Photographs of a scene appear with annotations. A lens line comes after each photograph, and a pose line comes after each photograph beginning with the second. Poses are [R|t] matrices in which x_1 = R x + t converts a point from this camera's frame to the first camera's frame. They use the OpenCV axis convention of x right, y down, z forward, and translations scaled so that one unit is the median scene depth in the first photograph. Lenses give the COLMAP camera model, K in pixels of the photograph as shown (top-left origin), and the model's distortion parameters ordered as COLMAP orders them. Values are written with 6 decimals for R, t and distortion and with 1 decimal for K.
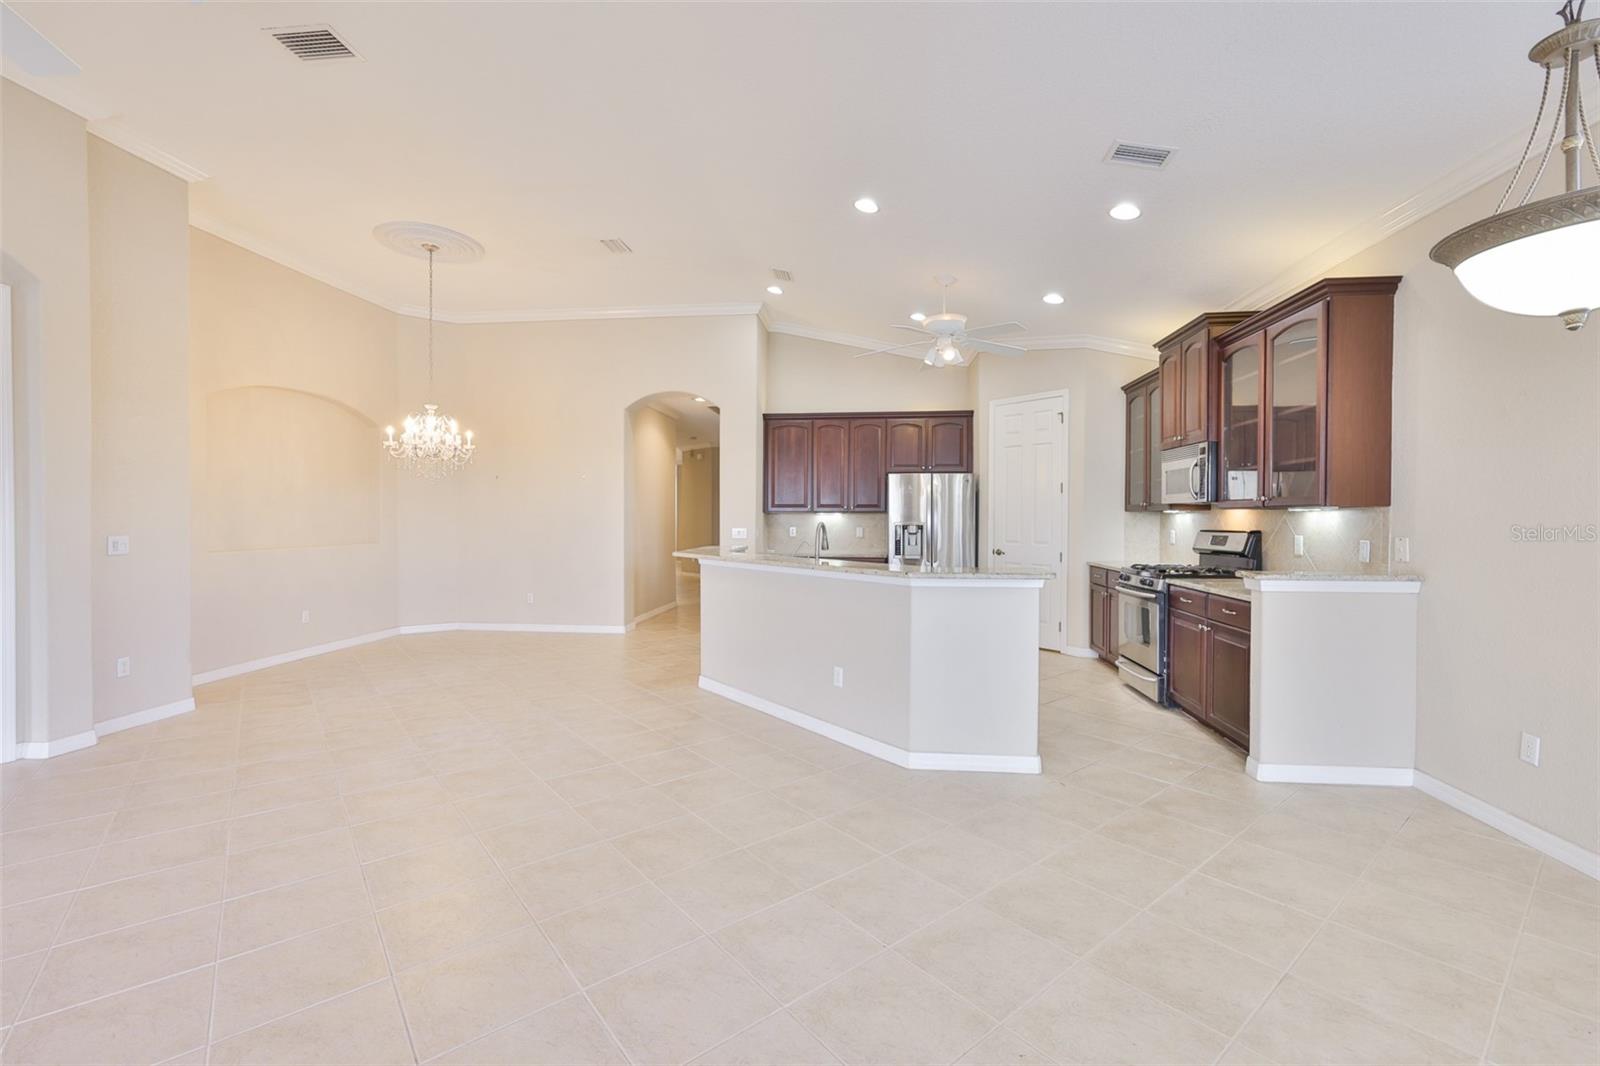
lens RADIAL K [[683.0, 0, 798.1], [0, 683.0, 526.9], [0, 0, 1]] dist [-0.000576, 0.000233]
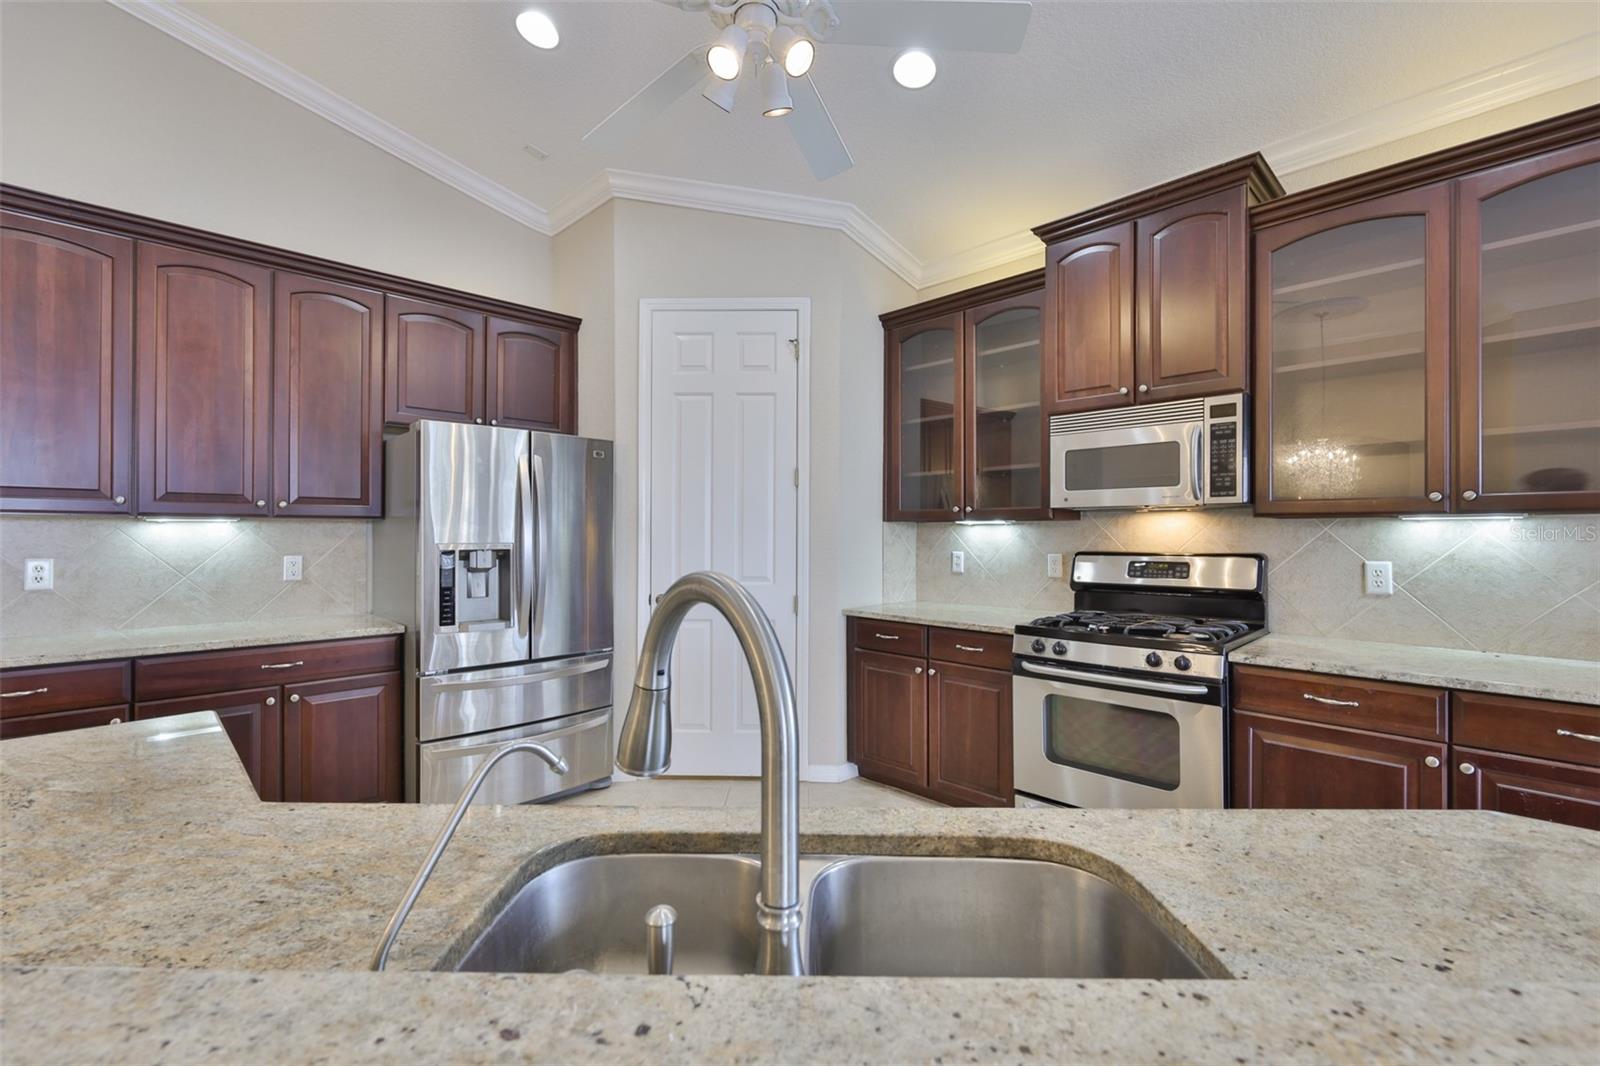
lens RADIAL K [[676.5, 0, 792.8], [0, 676.5, 533.4], [0, 0, 1]] dist [-0.000358, 0.000024]
pose [[0.635741, -0.000653, 0.771902, -0.038145], [0.009381, 0.999932, -0.006881, -0.009202], [-0.771845, 0.011616, 0.635705, 0.719822]]
